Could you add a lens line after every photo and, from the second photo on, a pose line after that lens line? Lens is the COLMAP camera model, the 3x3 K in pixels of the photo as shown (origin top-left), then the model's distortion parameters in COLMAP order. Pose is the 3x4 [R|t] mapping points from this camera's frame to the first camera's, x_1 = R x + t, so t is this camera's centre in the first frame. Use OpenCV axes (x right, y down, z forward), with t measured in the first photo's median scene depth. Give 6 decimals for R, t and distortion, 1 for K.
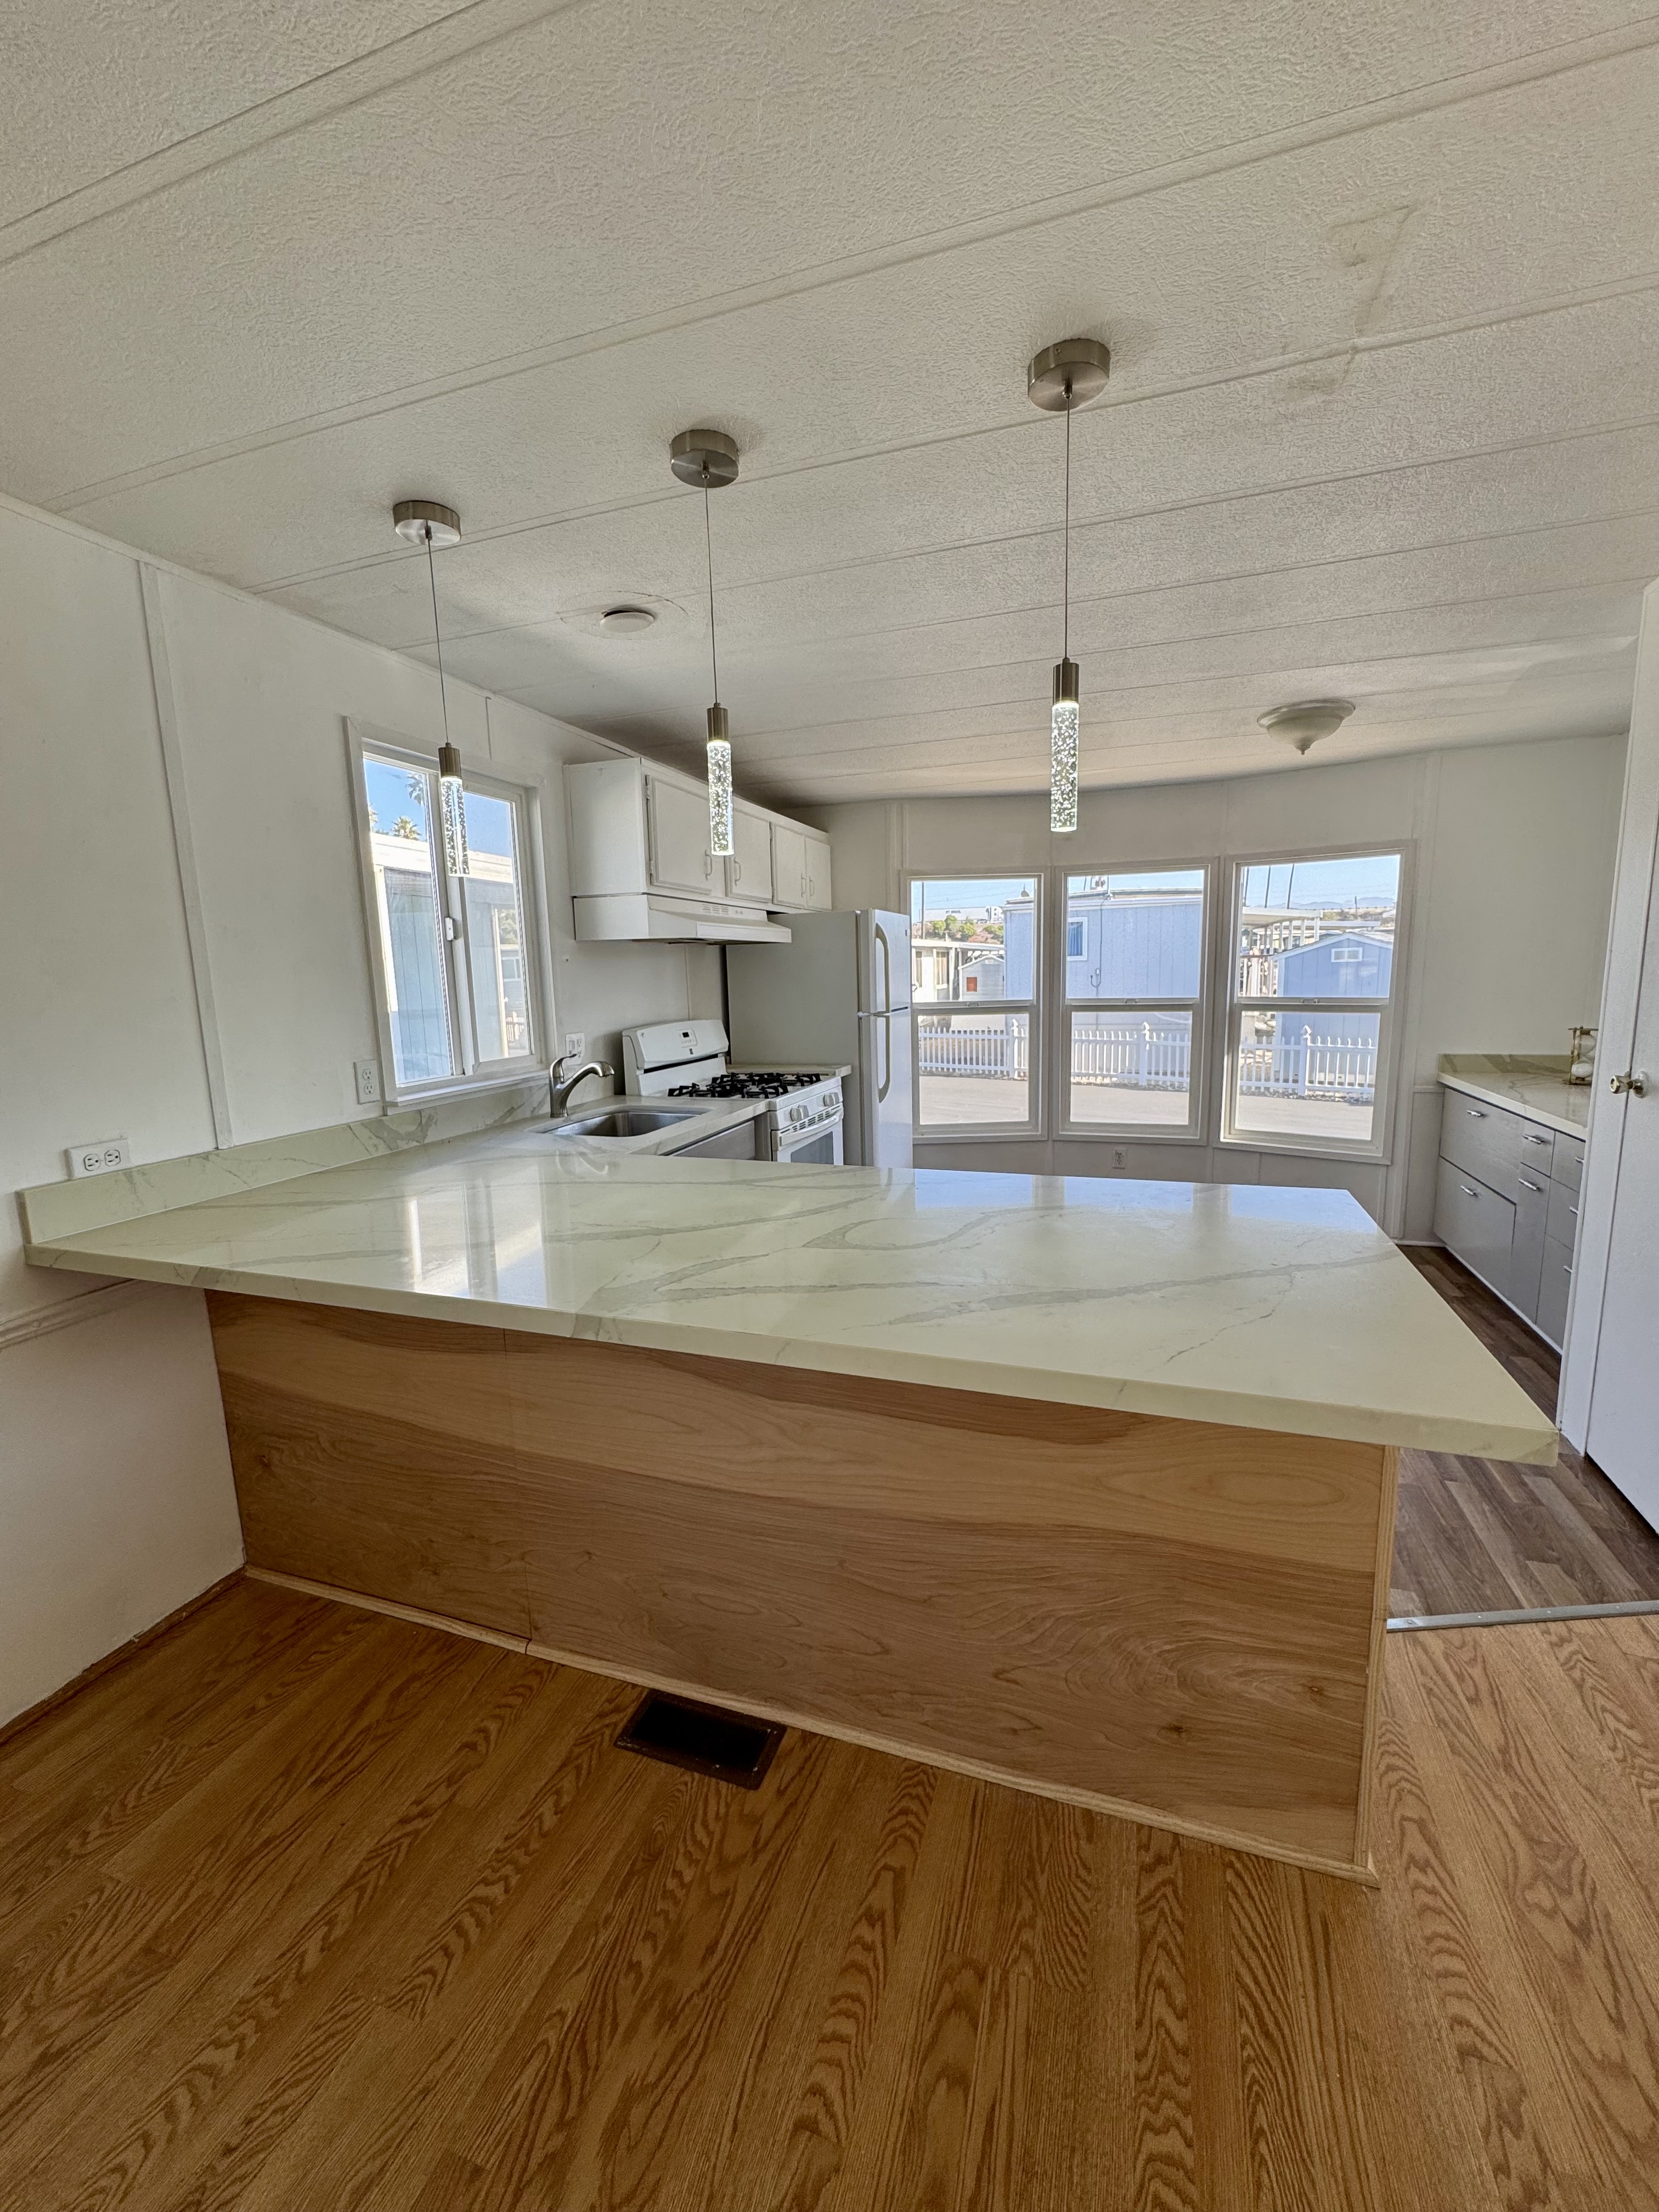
lens RADIAL K [[886.8, 0, 825.5], [0, 886.8, 1110.7], [0, 0, 1]] dist [-0.009558, 0.002993]
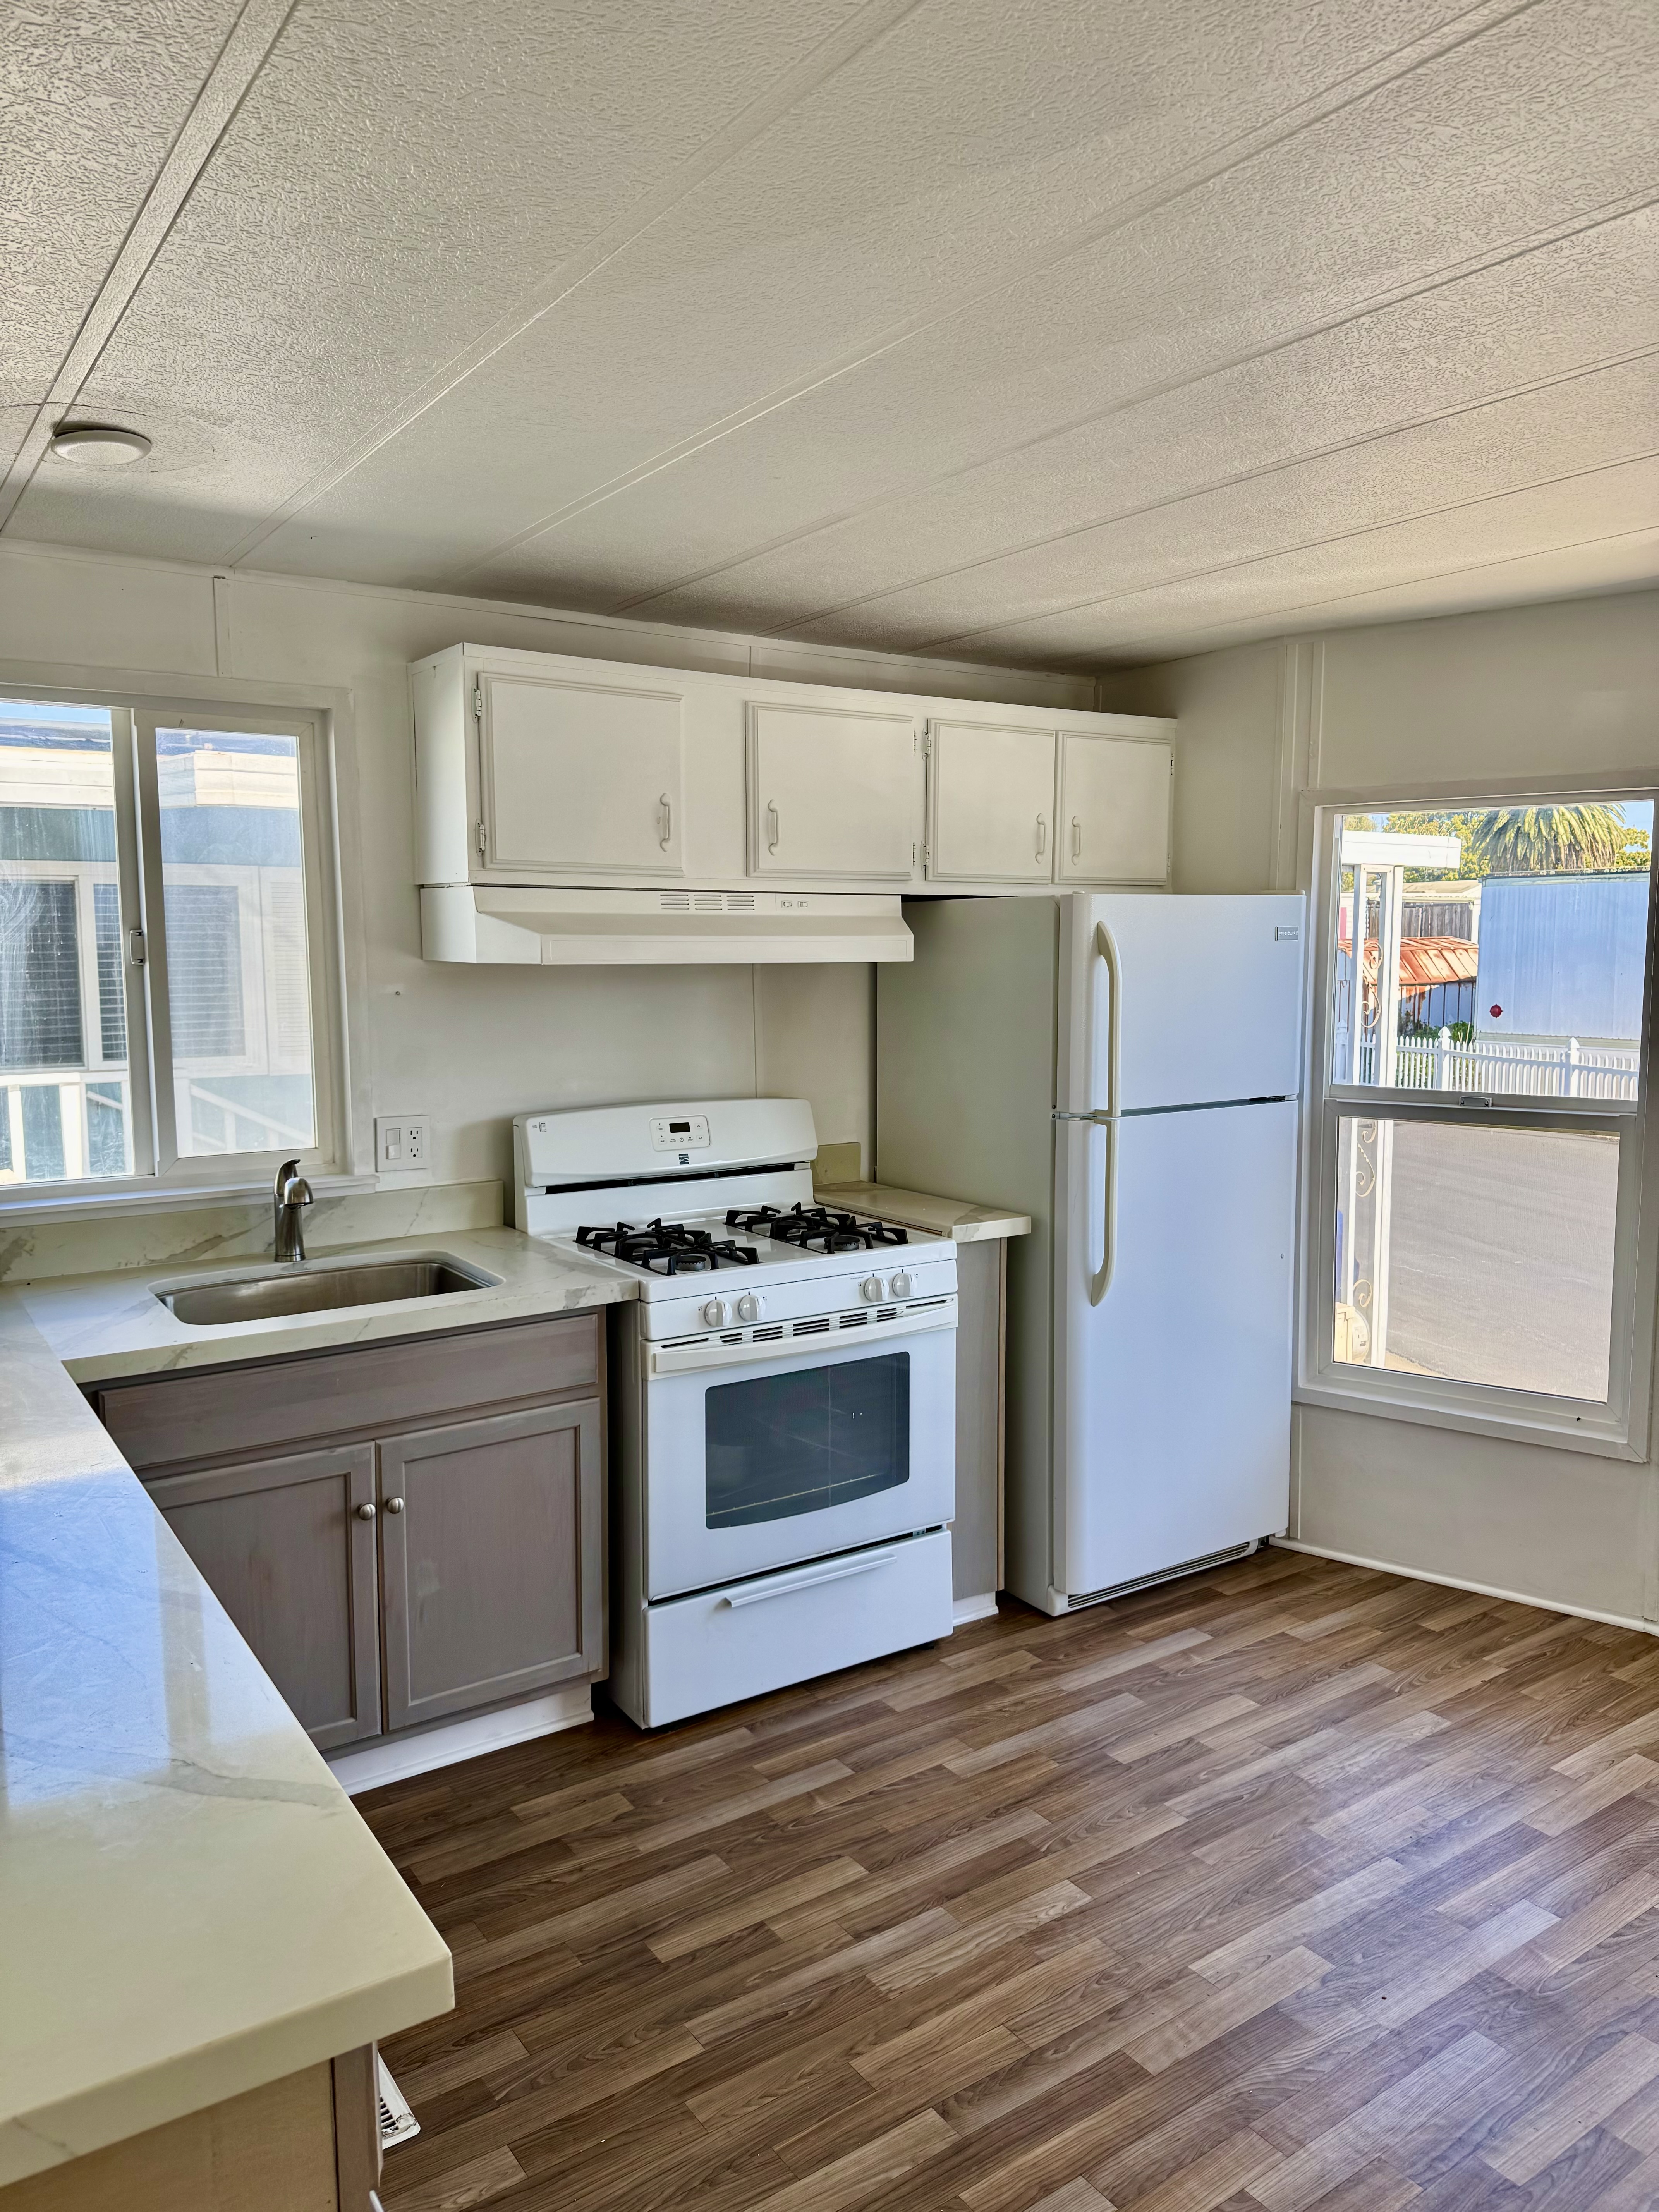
lens RADIAL K [[1543.7, 0, 829.5], [0, 1543.7, 1106.0], [0, 0, 1]] dist [0.080748, -0.120873]
pose [[0.796748, 0.089627, -0.597629, 0.479826], [-0.112699, 0.993628, -0.001233, -0.107675], [0.593710, 0.068335, 0.801772, 0.294779]]
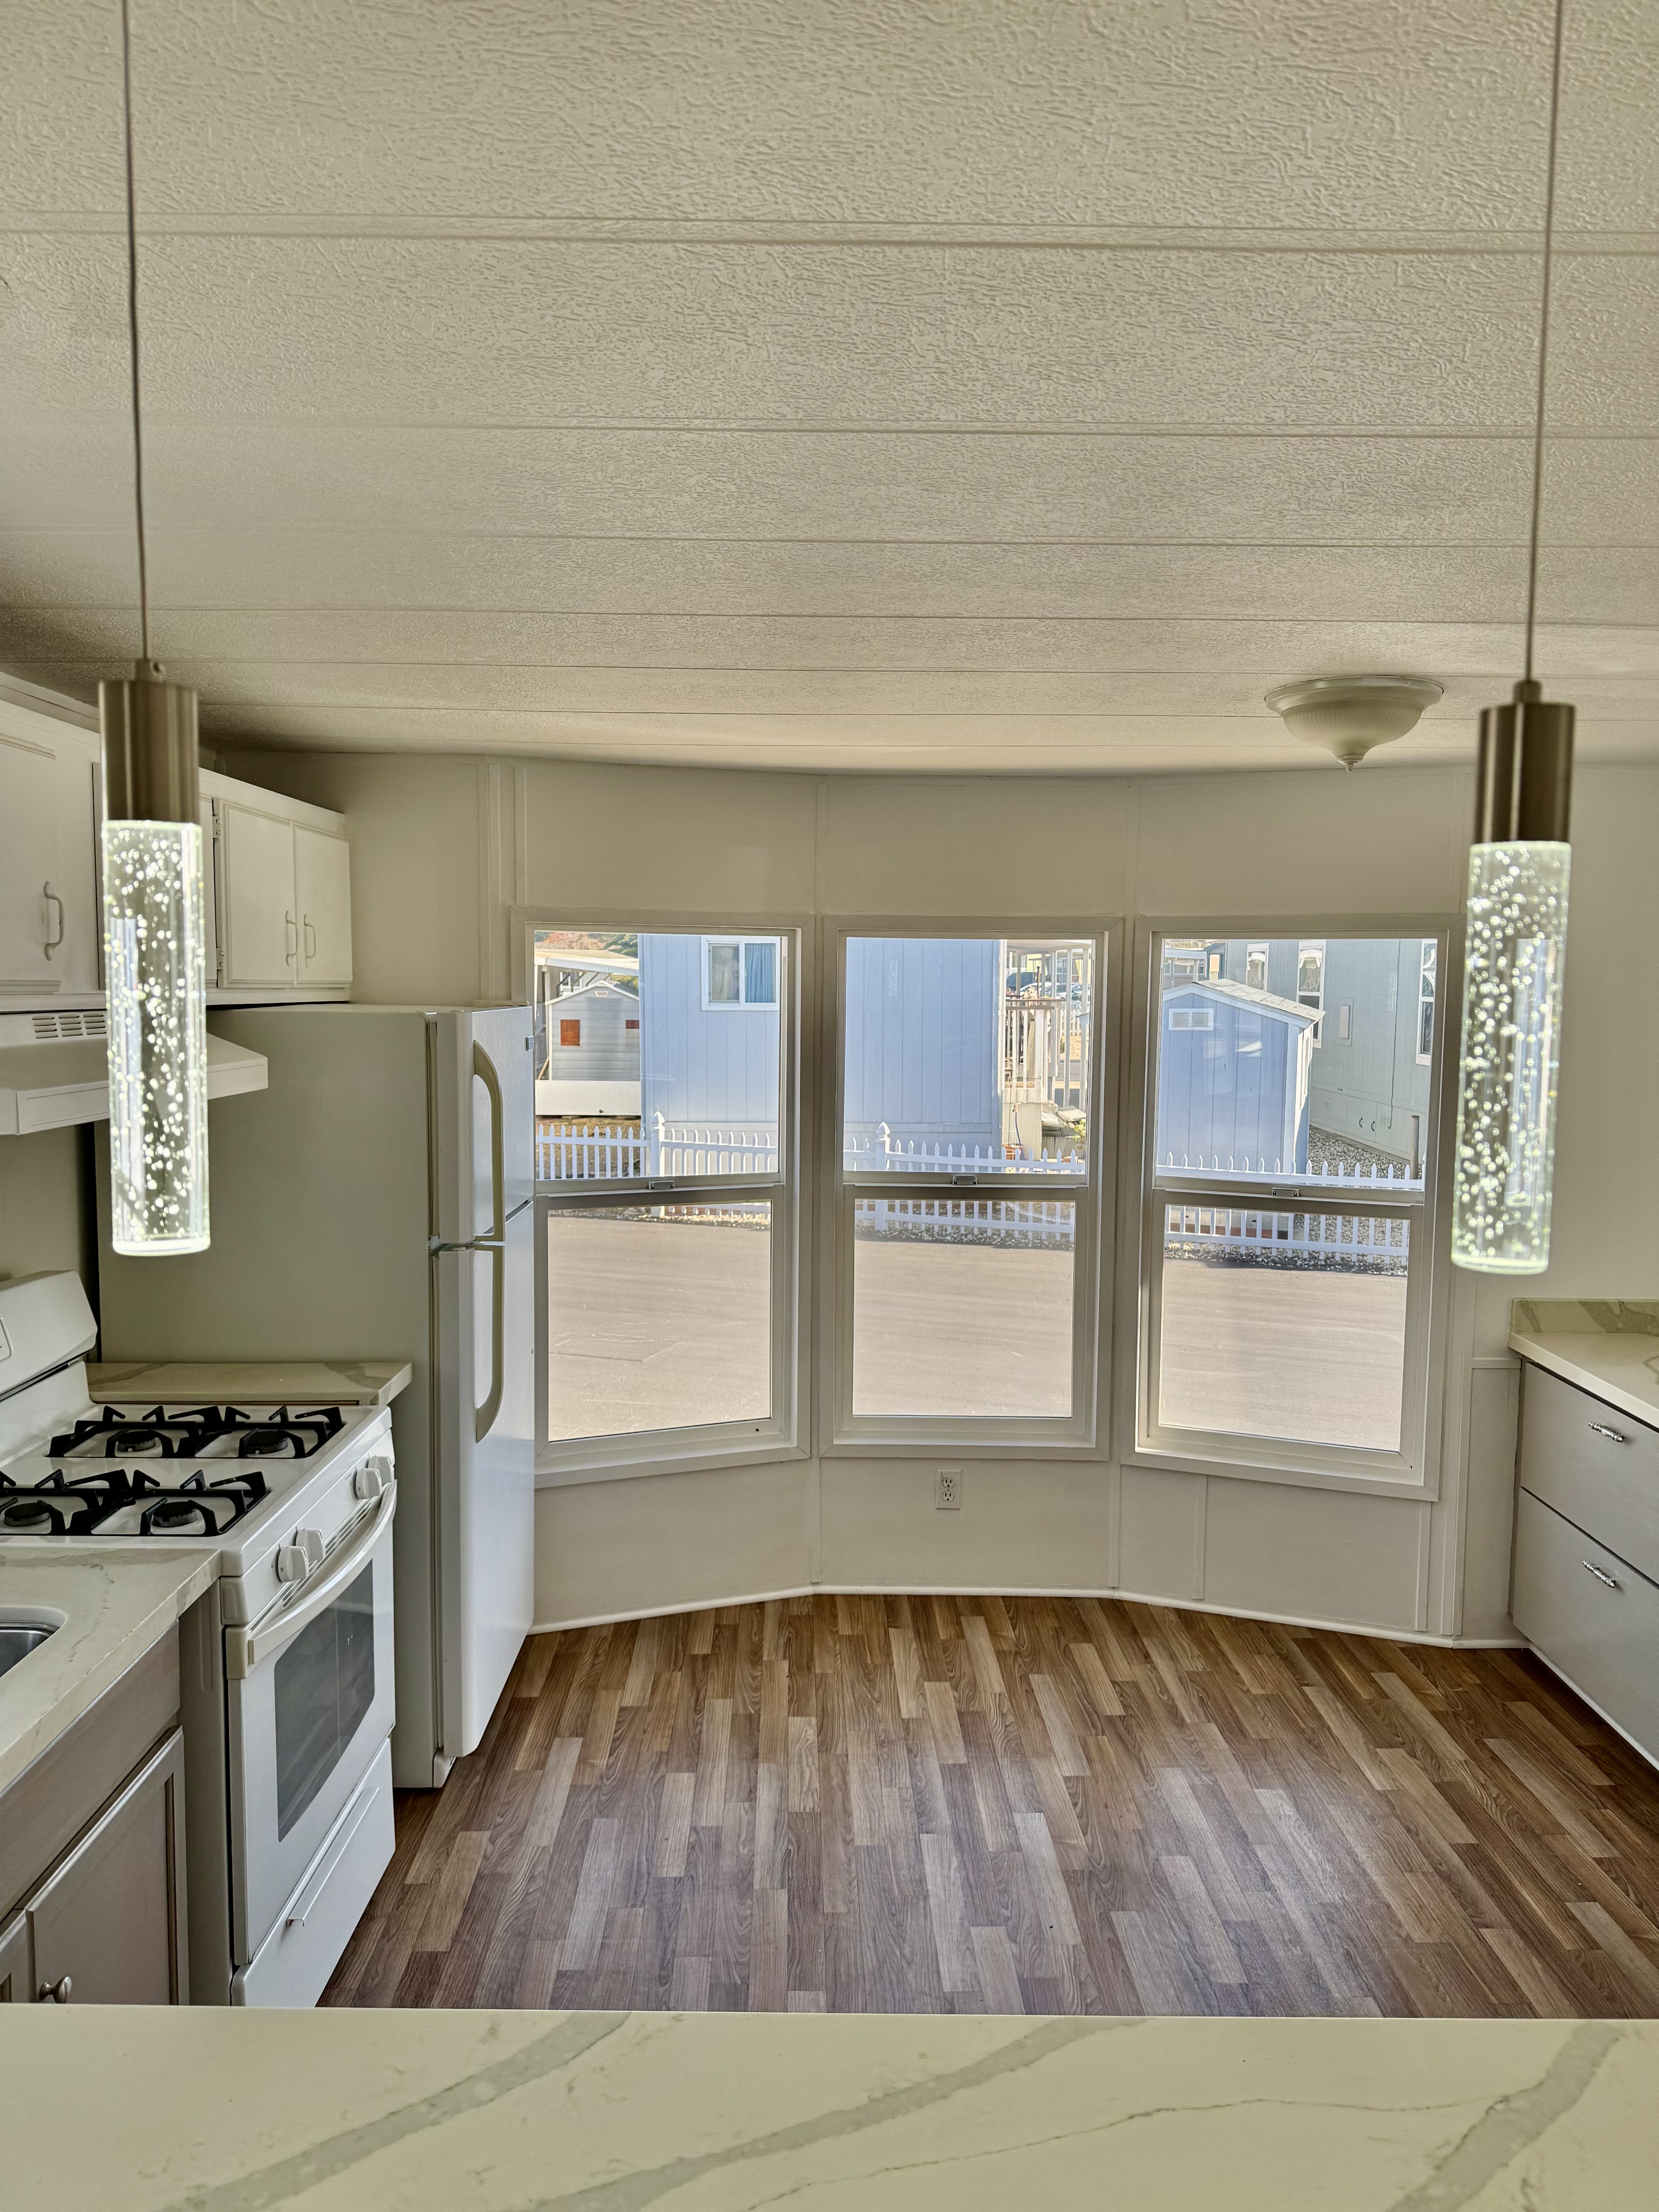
lens RADIAL K [[1543.7, 0, 829.5], [0, 1543.7, 1106.0], [0, 0, 1]] dist [0.080748, -0.120873]
pose [[0.943625, 0.008745, 0.330900, -0.033717], [0.016976, 0.997057, -0.074761, -0.128313], [-0.330580, 0.076164, 0.940700, 0.230232]]
